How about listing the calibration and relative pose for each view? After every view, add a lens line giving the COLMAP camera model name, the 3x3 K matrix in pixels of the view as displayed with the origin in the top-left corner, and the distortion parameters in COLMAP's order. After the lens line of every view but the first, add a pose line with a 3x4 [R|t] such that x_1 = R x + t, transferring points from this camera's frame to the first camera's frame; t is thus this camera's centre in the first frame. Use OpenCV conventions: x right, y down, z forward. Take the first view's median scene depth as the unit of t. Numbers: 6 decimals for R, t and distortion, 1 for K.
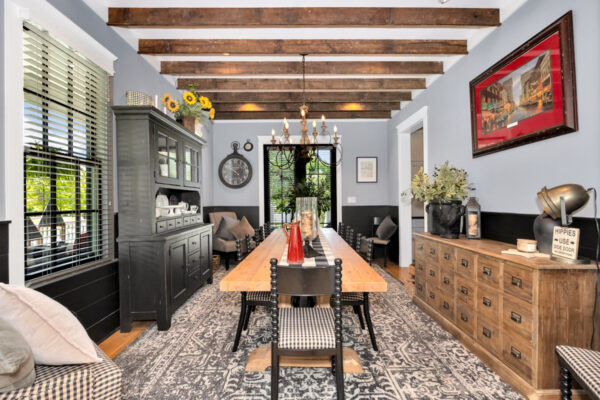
lens RADIAL K [[272.7, 0, 298.7], [0, 272.7, 199.6], [0, 0, 1]] dist [-0.009400, 0.000737]
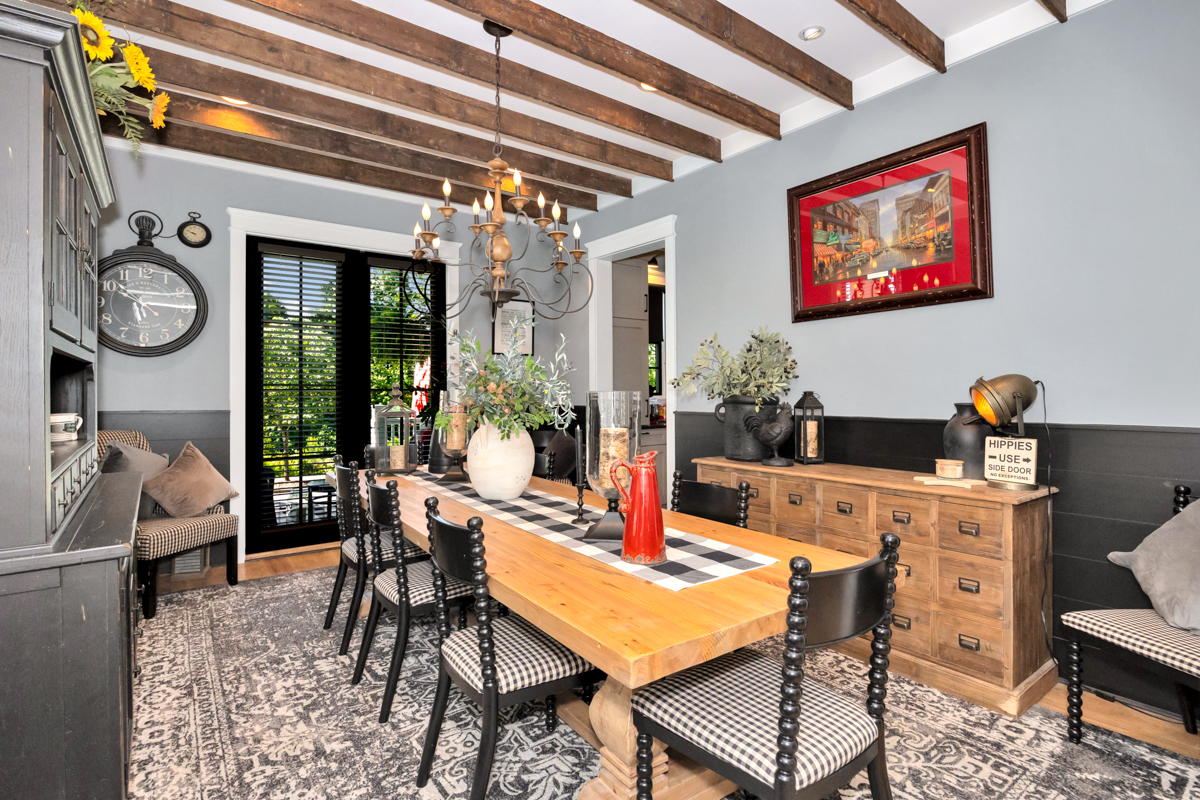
lens RADIAL K [[588.4, 0, 612.2], [0, 588.4, 380.9], [0, 0, 1]] dist [-0.001866, 0.000437]
pose [[0.799544, 0.012994, 0.600468, -0.515661], [-0.002921, 0.999838, -0.017748, -0.008801], [-0.600601, 0.012437, 0.799452, 0.304098]]
